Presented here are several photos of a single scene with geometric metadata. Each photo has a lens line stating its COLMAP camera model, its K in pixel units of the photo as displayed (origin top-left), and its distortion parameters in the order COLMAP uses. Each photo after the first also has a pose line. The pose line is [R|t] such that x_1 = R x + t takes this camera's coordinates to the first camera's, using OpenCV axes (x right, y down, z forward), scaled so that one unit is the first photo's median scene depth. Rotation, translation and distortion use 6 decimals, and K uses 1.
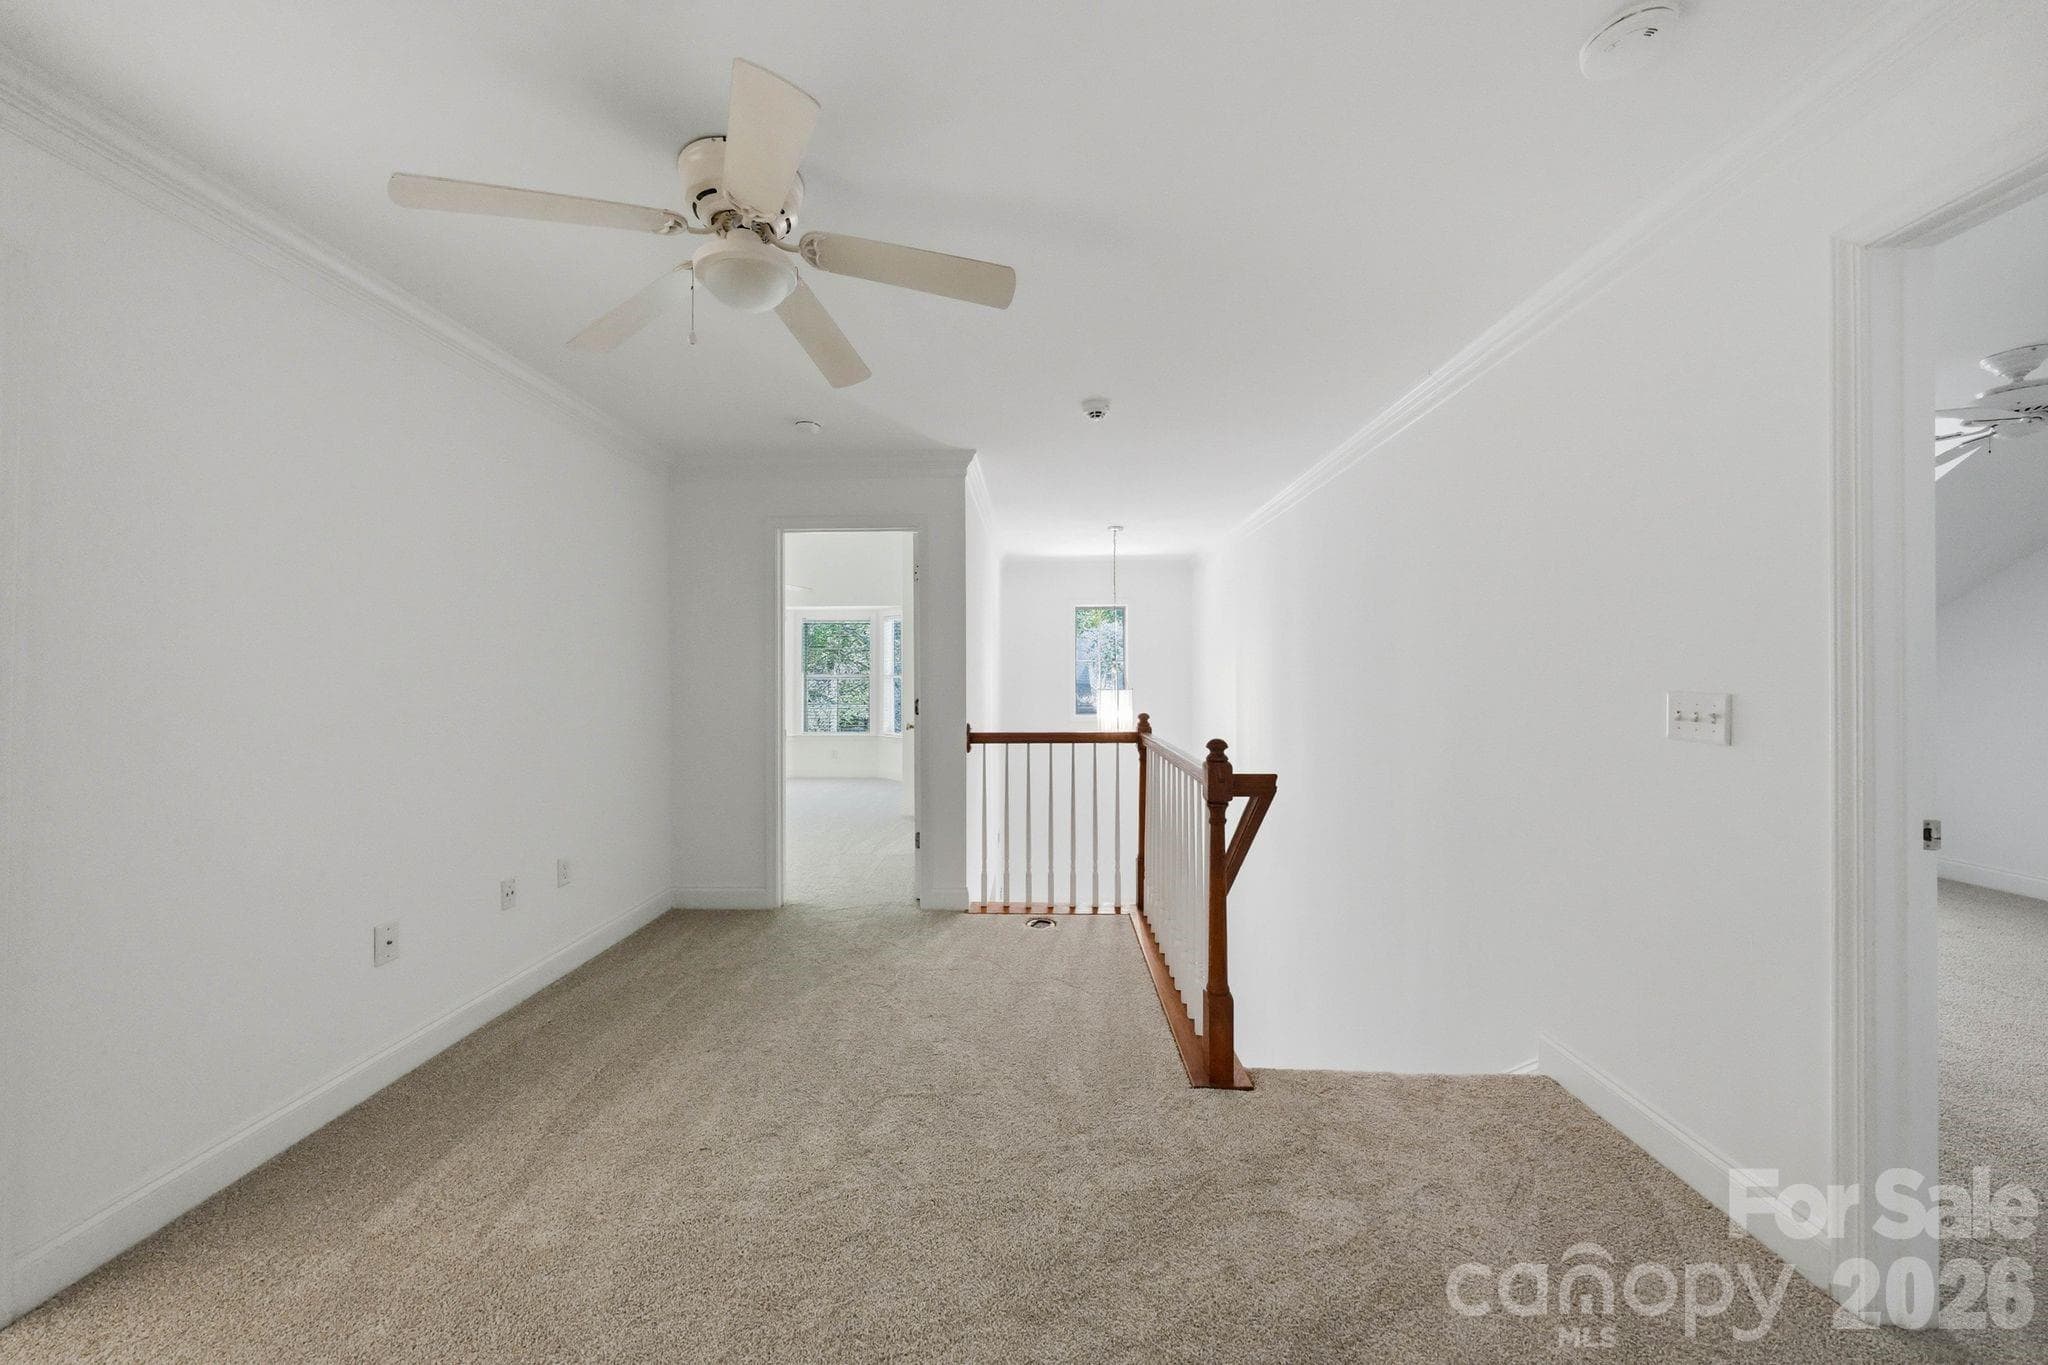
lens RADIAL K [[719.2, 0, 1023.2], [0, 719.2, 670.0], [0, 0, 1]] dist [0.003302, 0.000020]
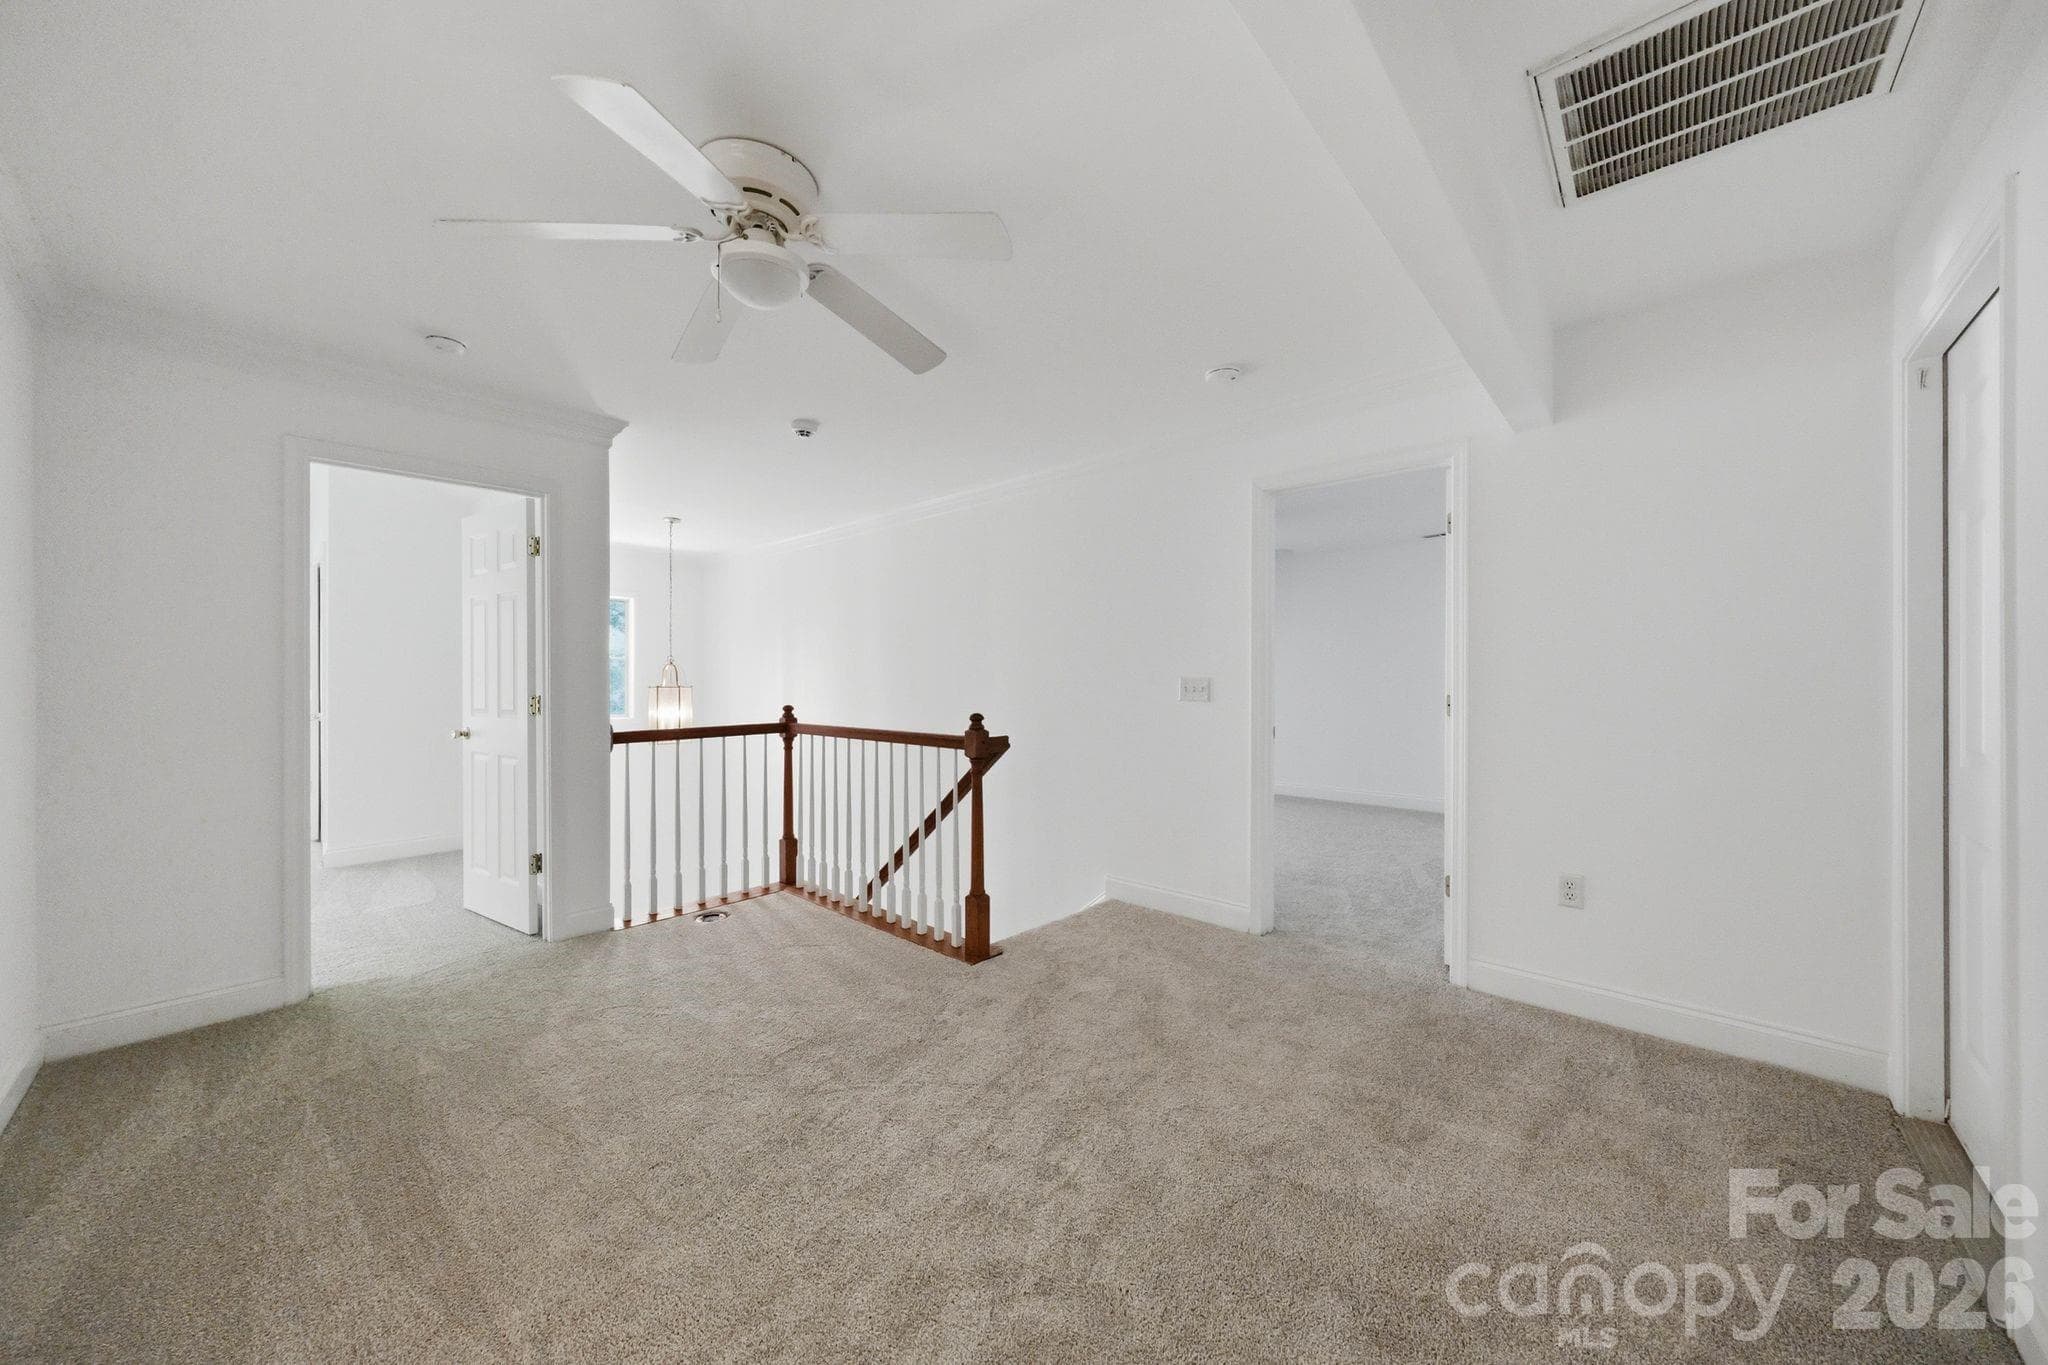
lens RADIAL K [[719.2, 0, 1022.0], [0, 719.2, 682.7], [0, 0, 1]] dist [0.003302, 0.000020]
pose [[0.653521, -0.005988, 0.756884, -0.455576], [-0.005166, 0.999910, 0.012371, 0.011308], [-0.756890, -0.011995, 0.653432, 0.018046]]
